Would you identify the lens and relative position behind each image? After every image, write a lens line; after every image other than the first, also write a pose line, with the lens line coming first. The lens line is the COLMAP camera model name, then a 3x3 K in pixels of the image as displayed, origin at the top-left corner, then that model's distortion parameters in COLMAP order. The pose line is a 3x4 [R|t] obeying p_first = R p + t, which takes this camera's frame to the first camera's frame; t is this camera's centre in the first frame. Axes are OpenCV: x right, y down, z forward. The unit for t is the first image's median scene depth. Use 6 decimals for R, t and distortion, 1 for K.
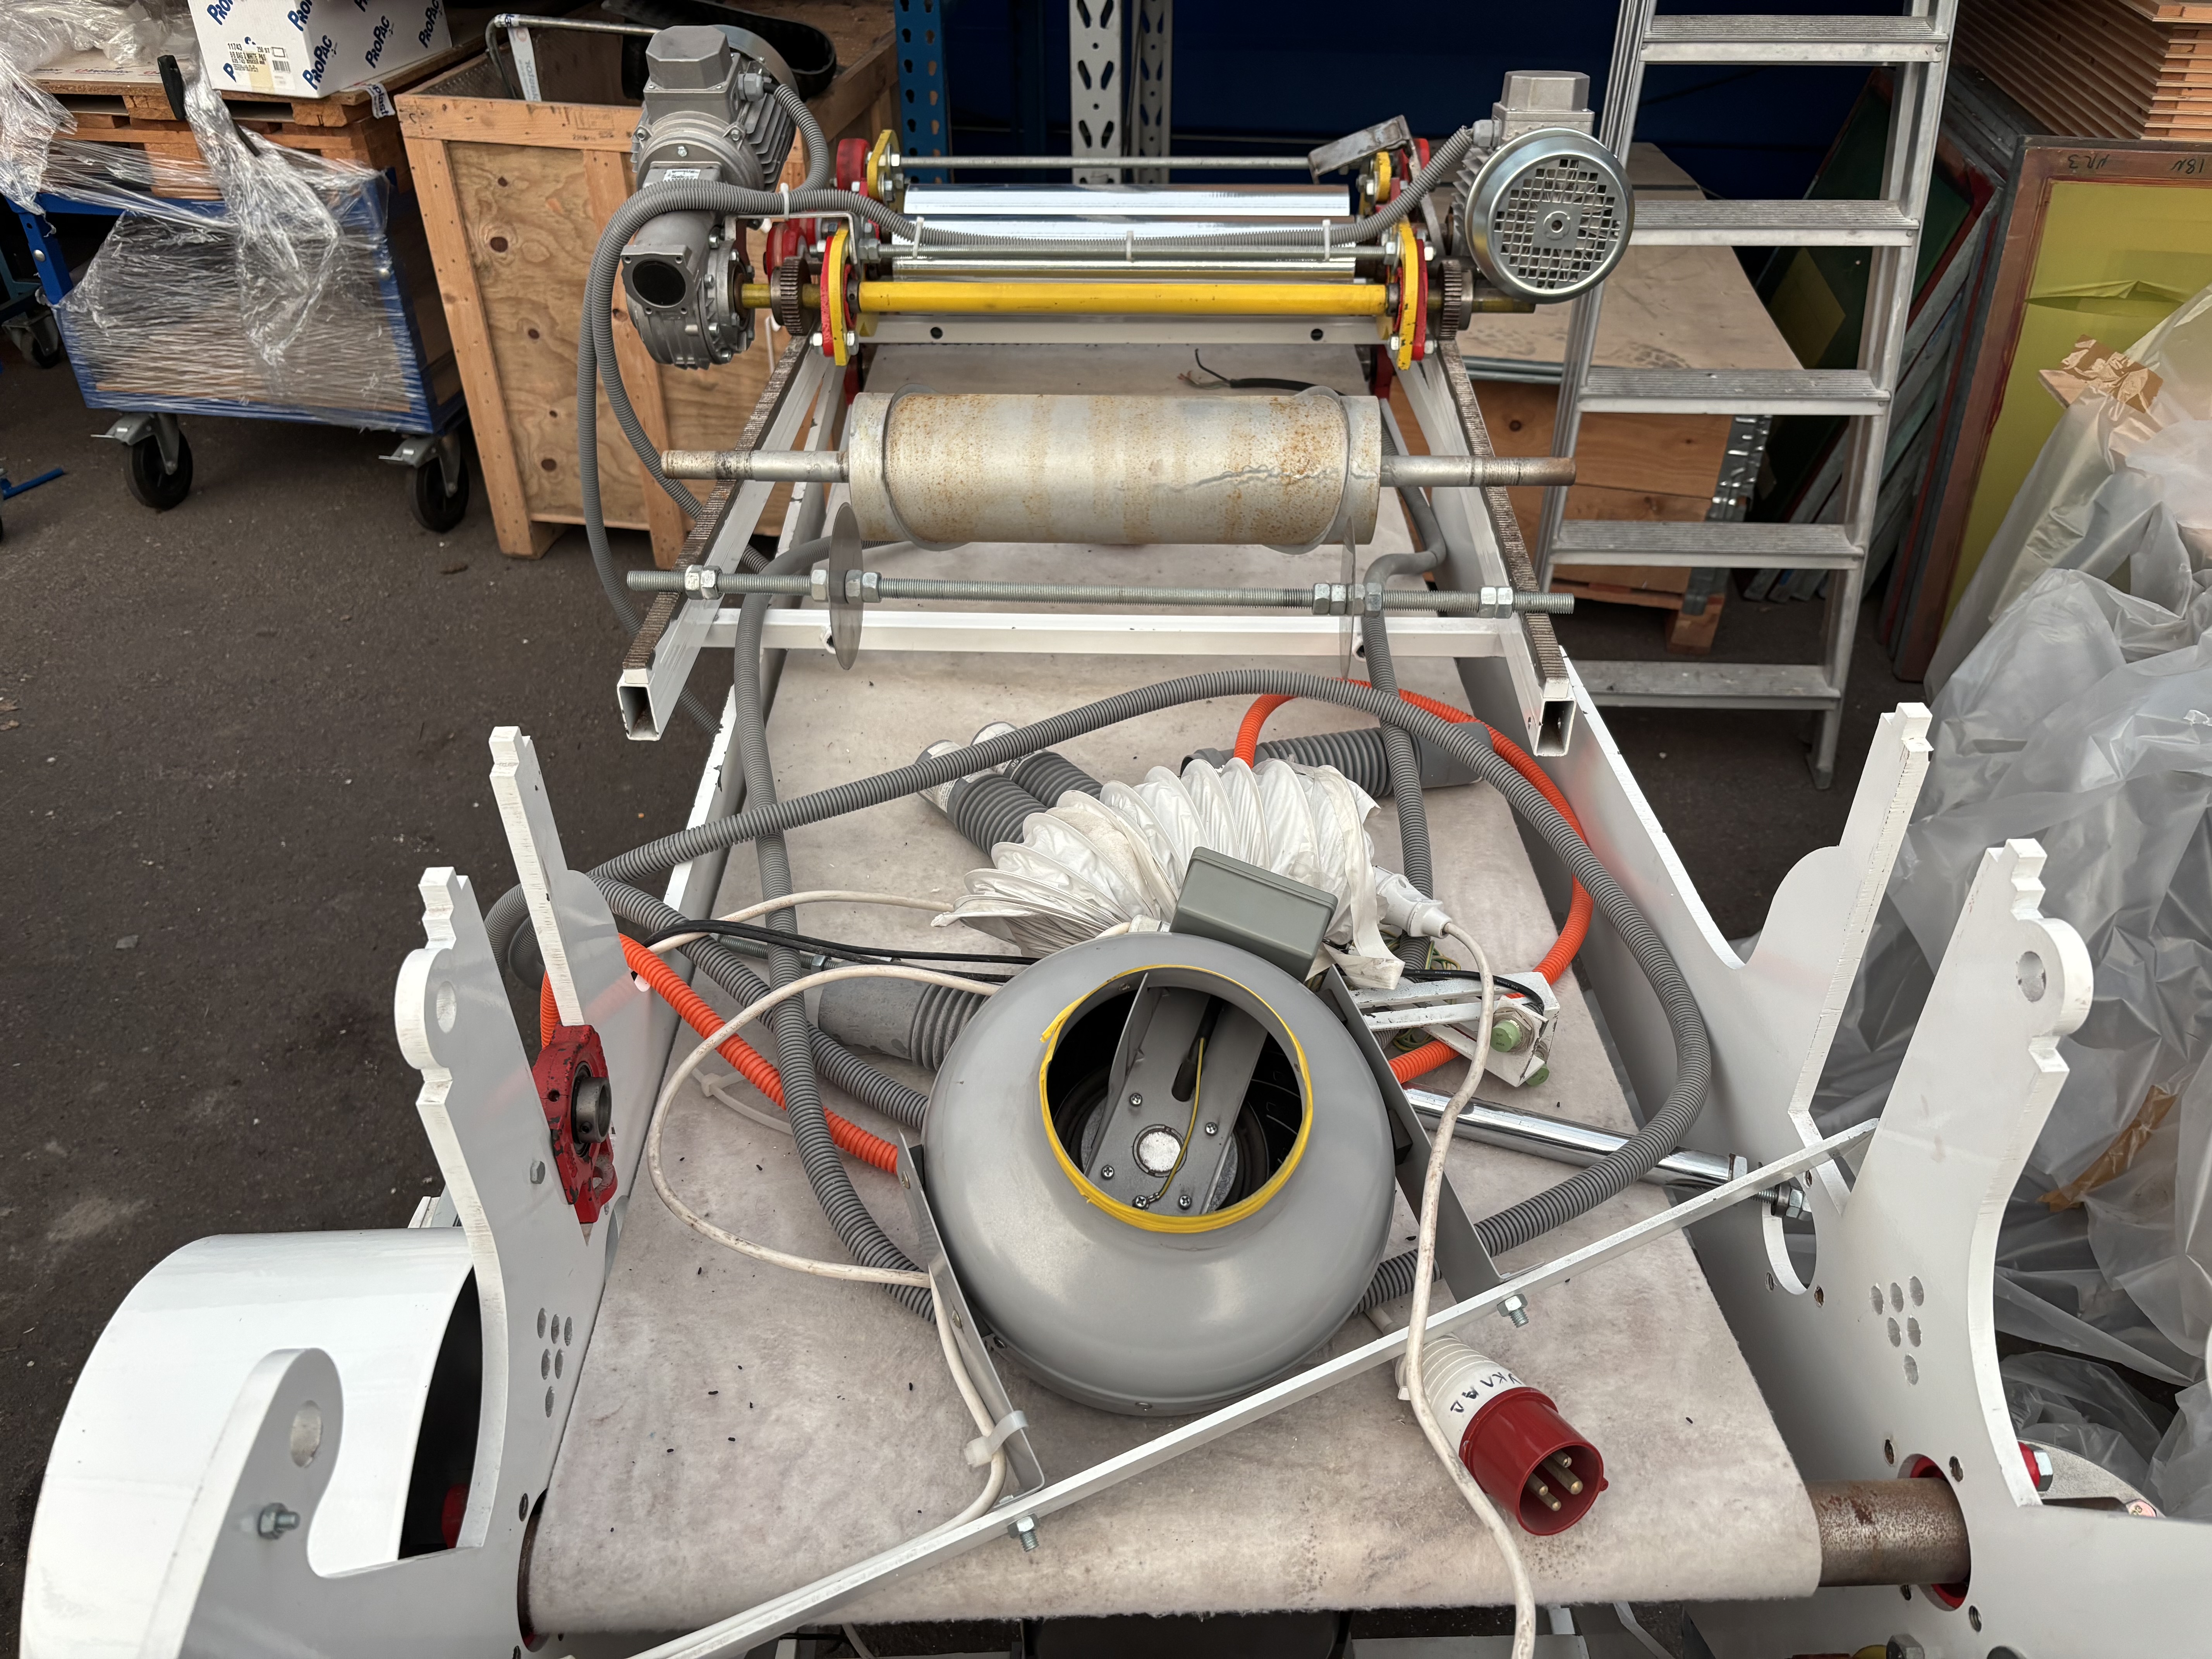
lens RADIAL K [[1676.0, 0, 1108.4], [0, 1676.0, 841.9], [0, 0, 1]] dist [0.032231, -0.041140]
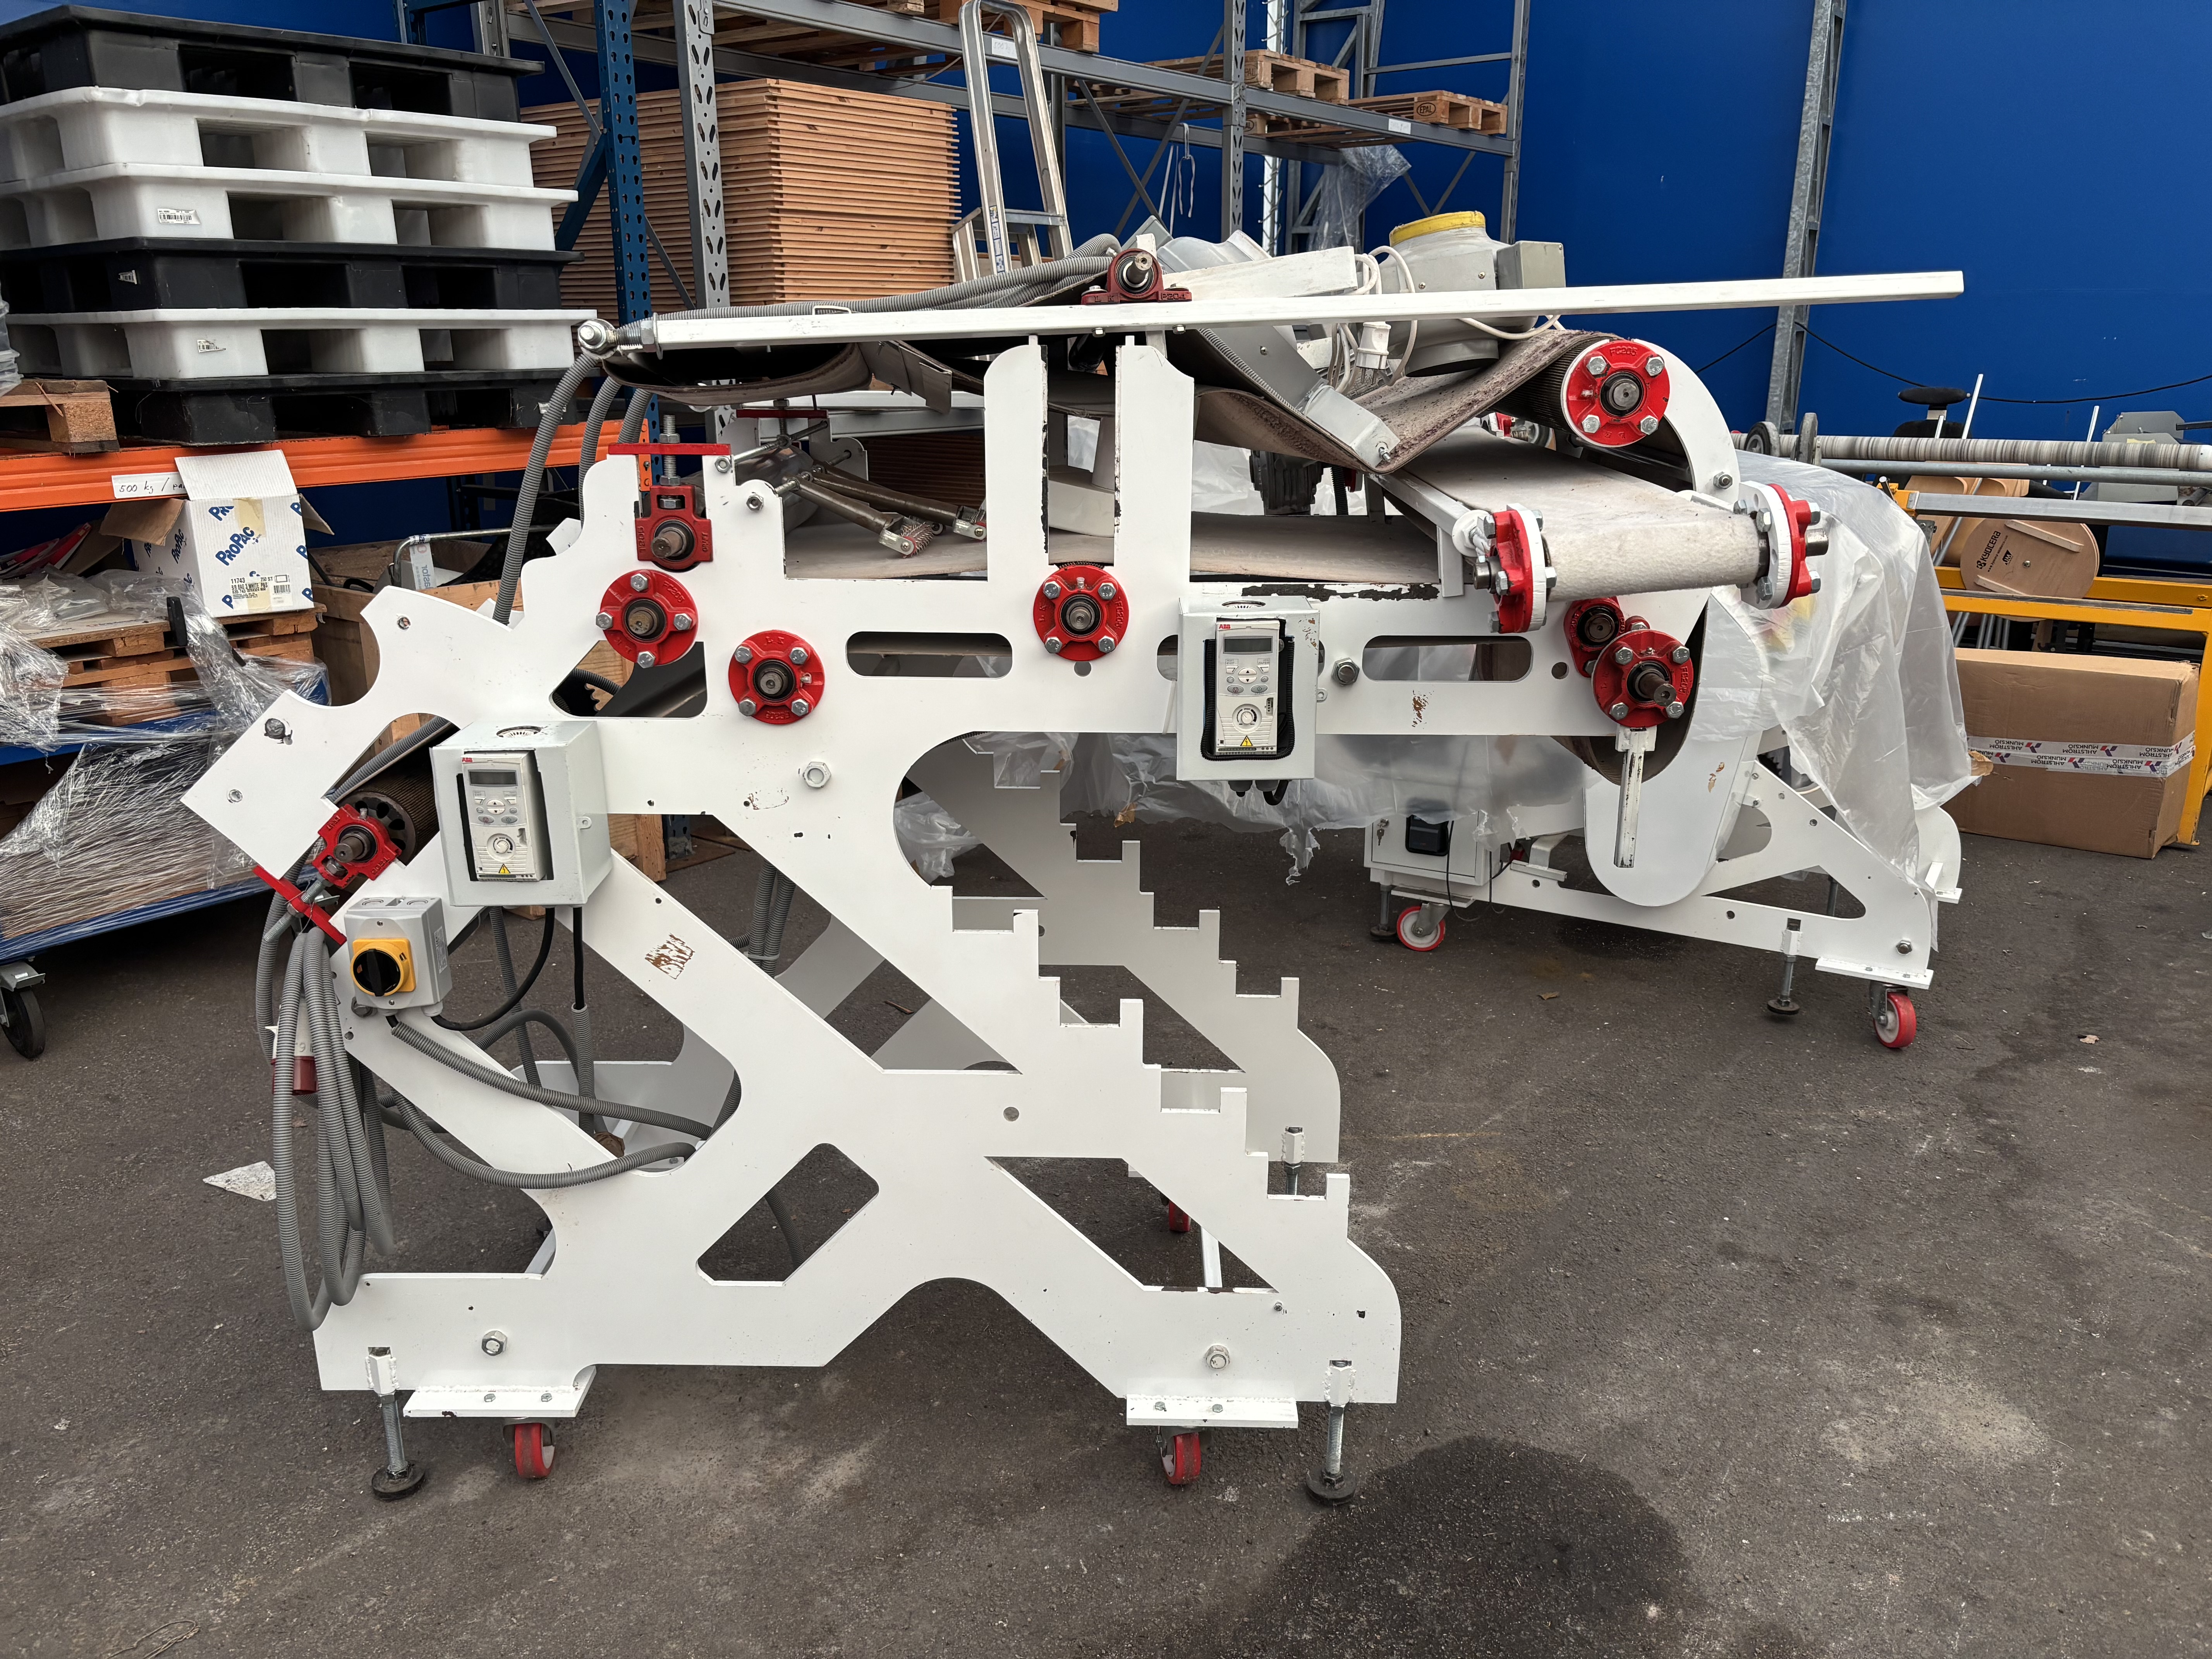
lens RADIAL K [[1676.0, 0, 1111.0], [0, 1676.0, 833.0], [0, 0, 1]] dist [0.032231, -0.041140]
pose [[0.480643, -0.256053, 0.838701, -1.262844], [0.527024, 0.848767, -0.042901, 0.078224], [-0.700876, 0.462636, 0.542900, -0.042330]]
